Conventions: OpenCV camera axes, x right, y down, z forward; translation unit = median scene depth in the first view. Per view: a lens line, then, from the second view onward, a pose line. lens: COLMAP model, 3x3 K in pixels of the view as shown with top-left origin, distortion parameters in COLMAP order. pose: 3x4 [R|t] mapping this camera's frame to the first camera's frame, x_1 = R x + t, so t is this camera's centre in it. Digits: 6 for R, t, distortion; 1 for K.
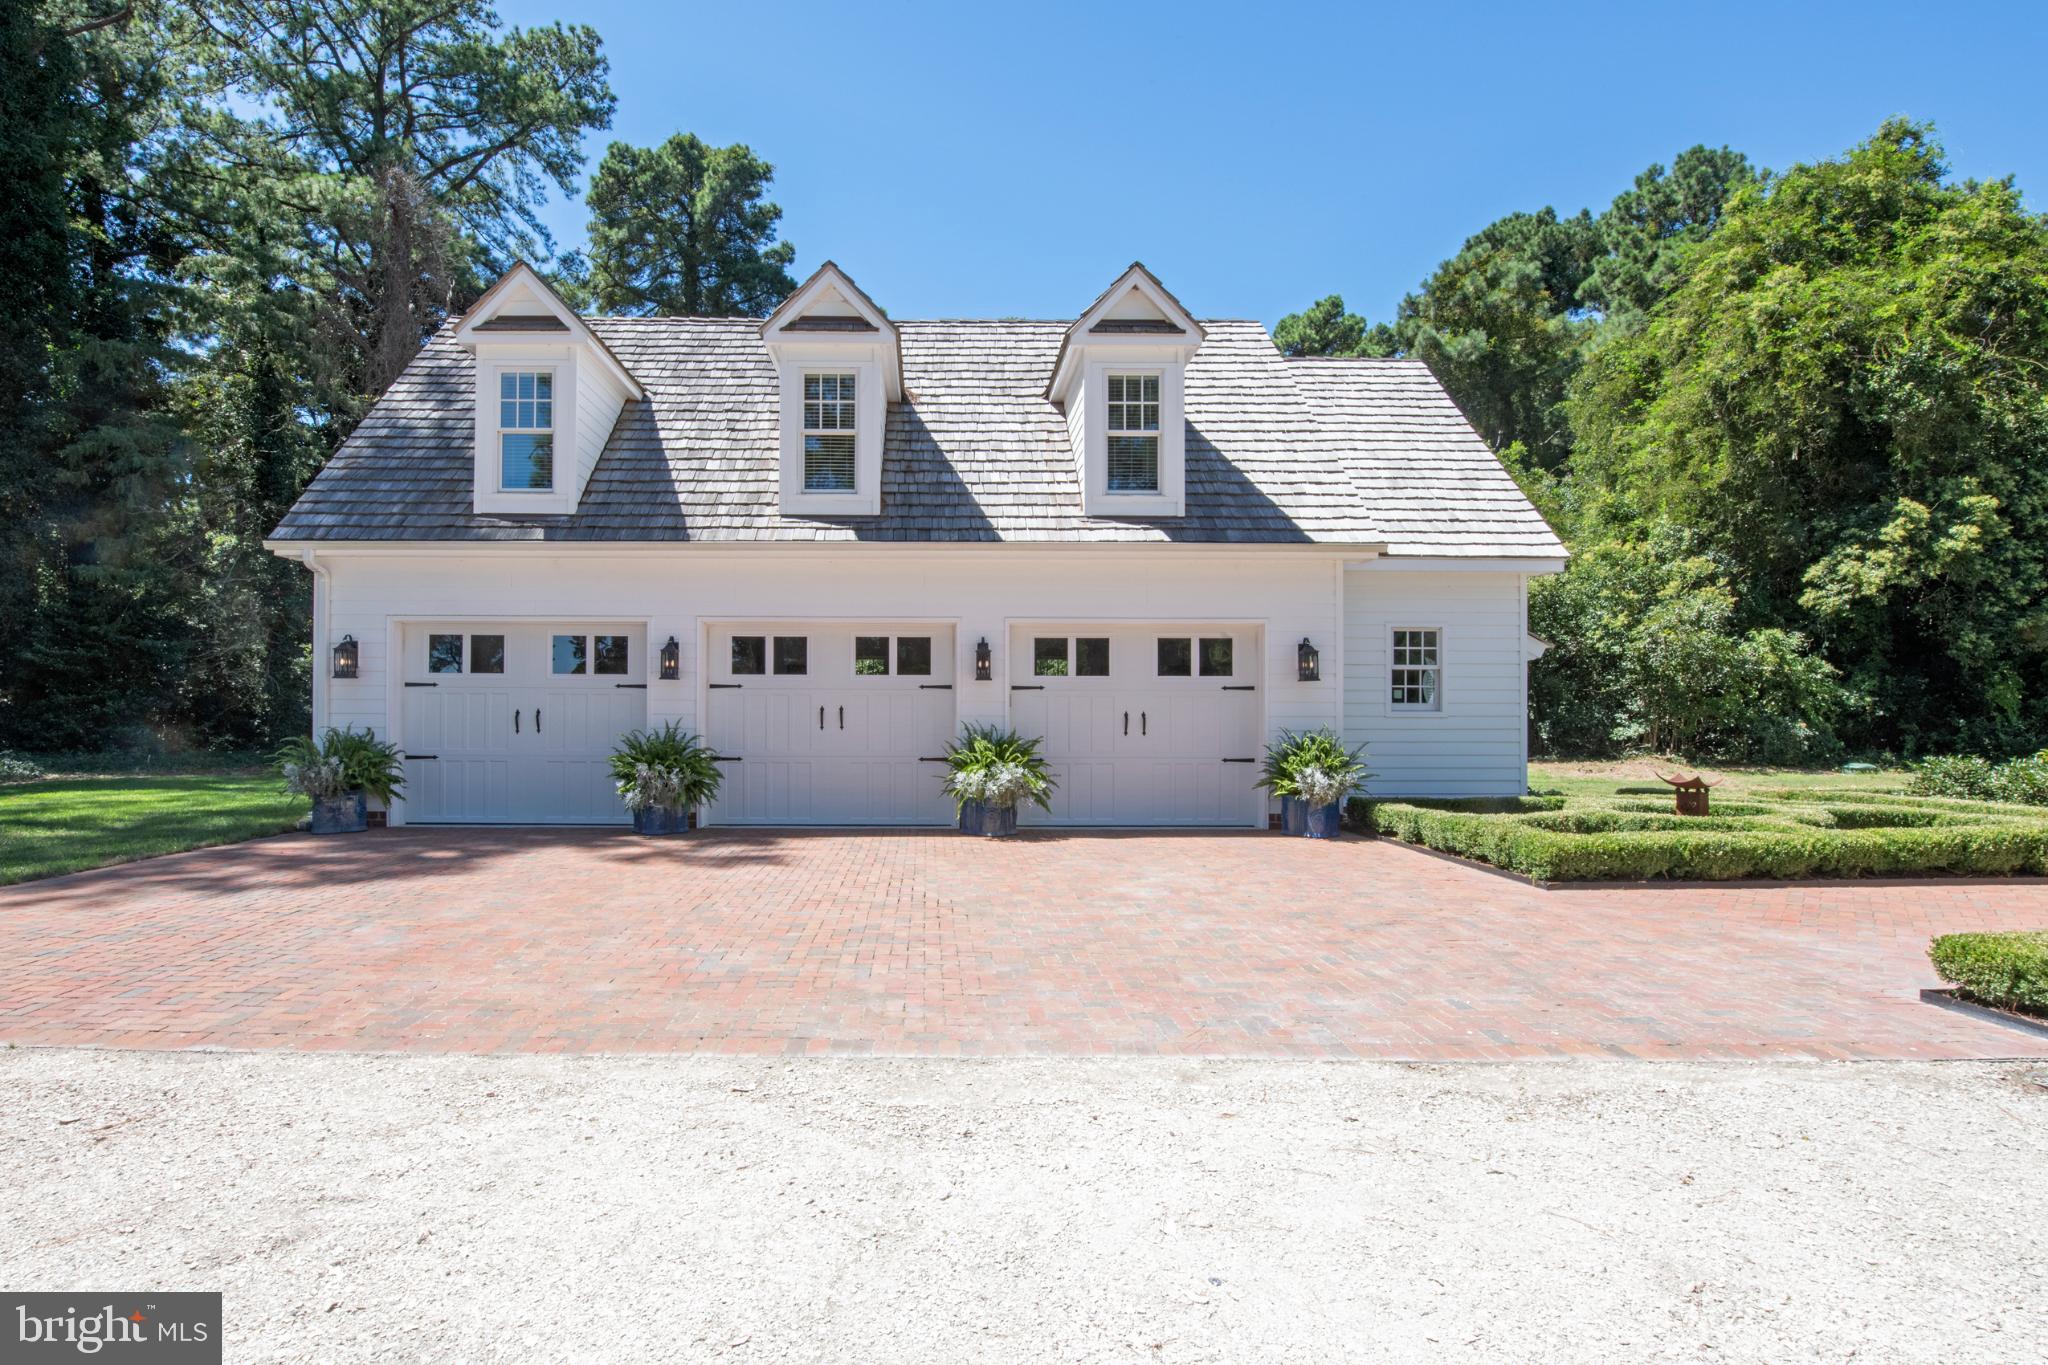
lens RADIAL K [[912.9, 0, 1017.7], [0, 912.9, 705.1], [0, 0, 1]] dist [-0.011296, 0.000072]
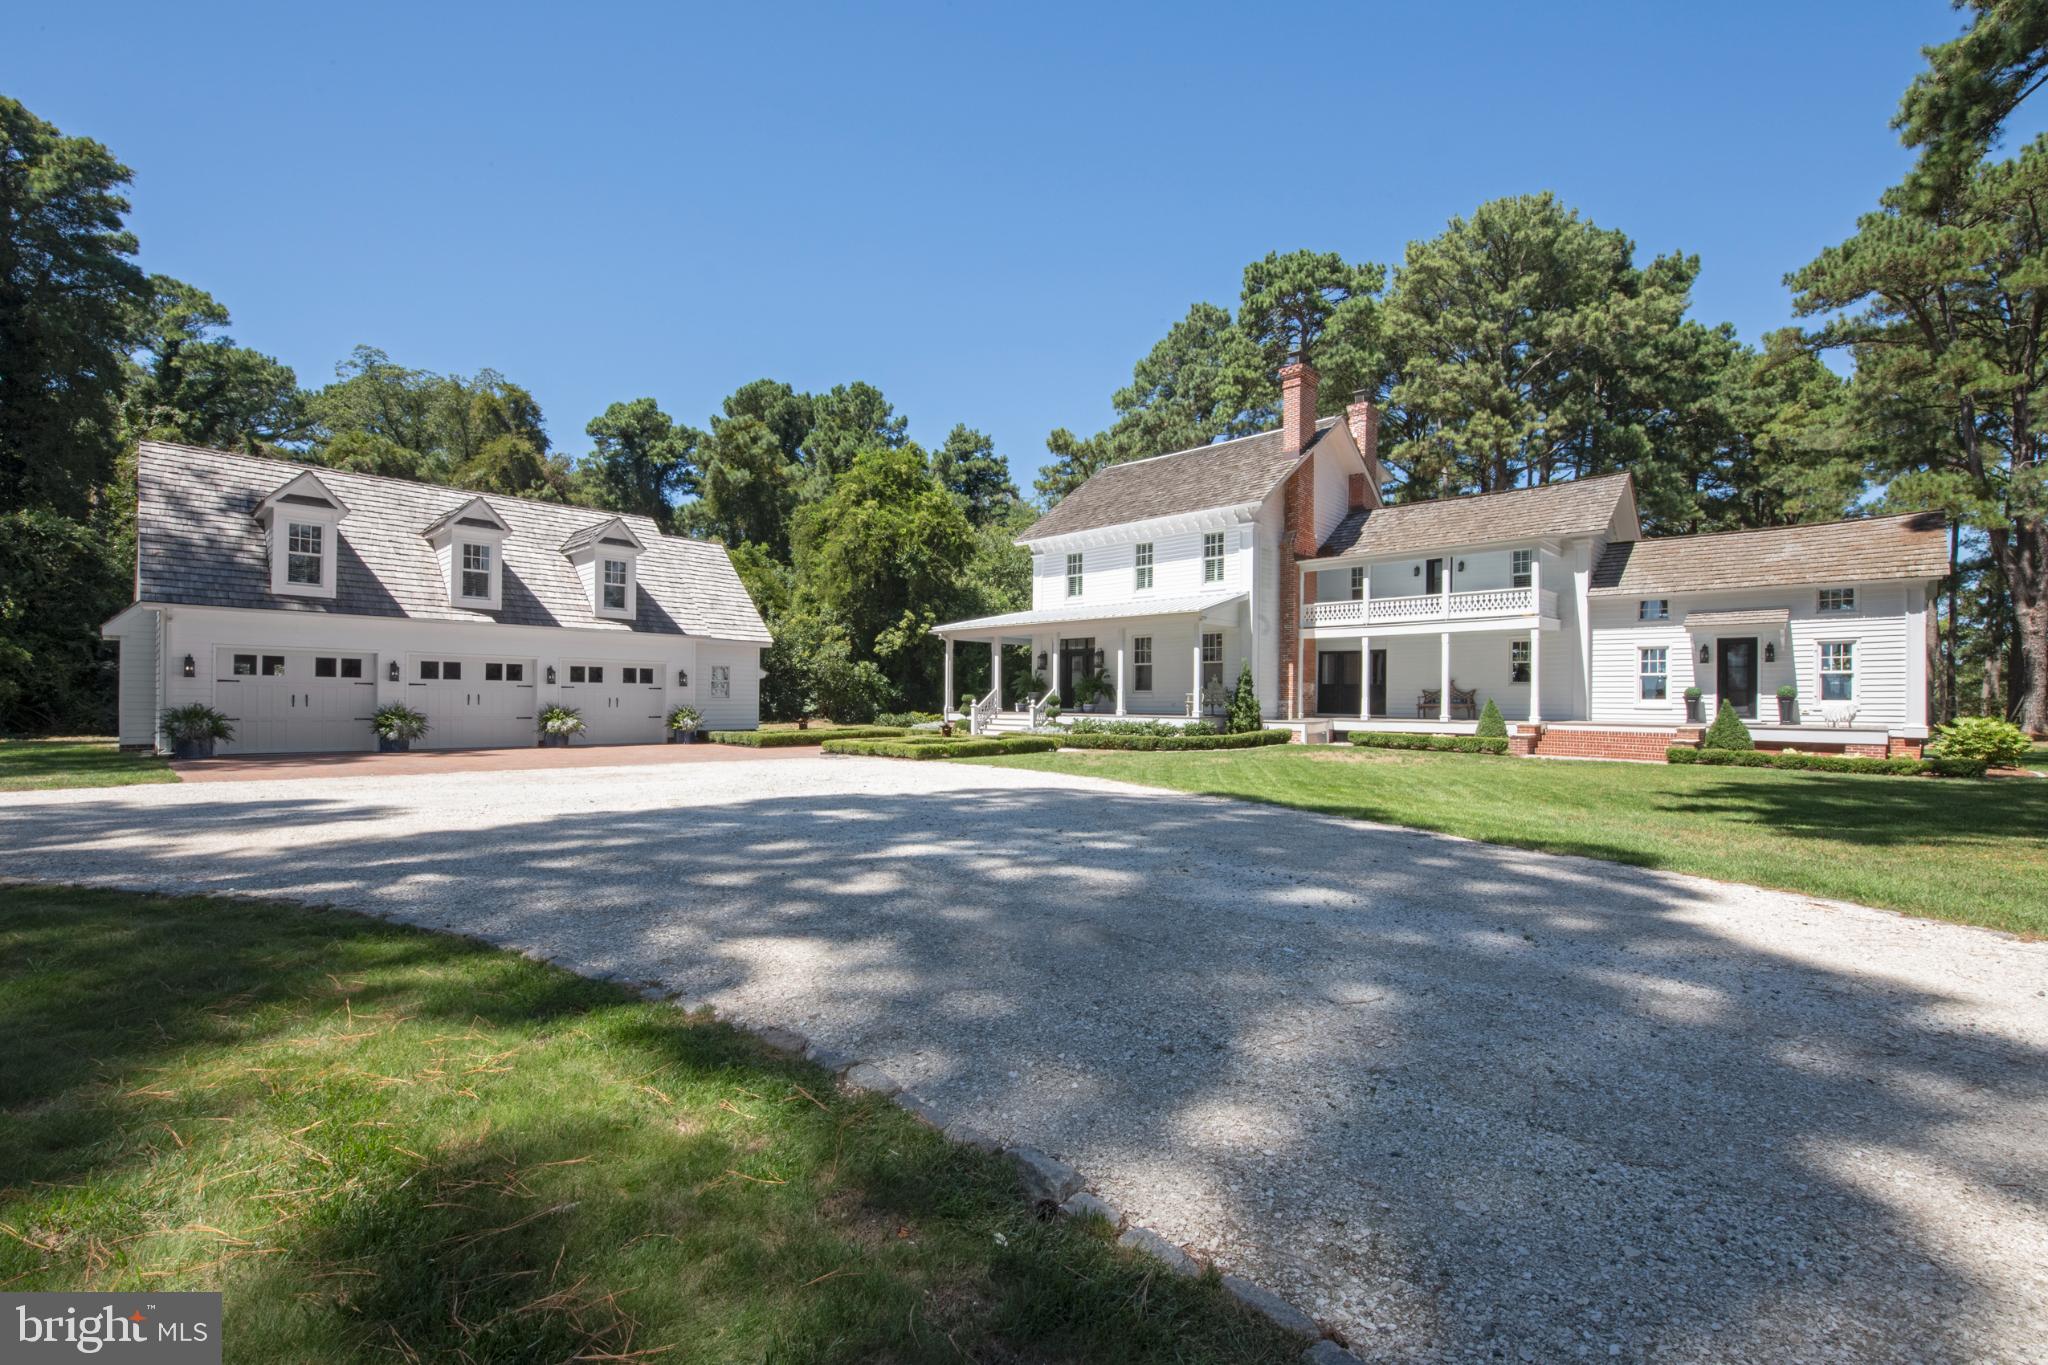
lens RADIAL K [[833.7, 0, 950.7], [0, 833.7, 691.1], [0, 0, 1]] dist [-0.001121, -0.010541]
pose [[0.755252, 0.010957, 0.655343, -0.358159], [-0.011947, 0.999924, -0.002950, -0.007914], [-0.655326, -0.005601, 0.755325, -0.703502]]
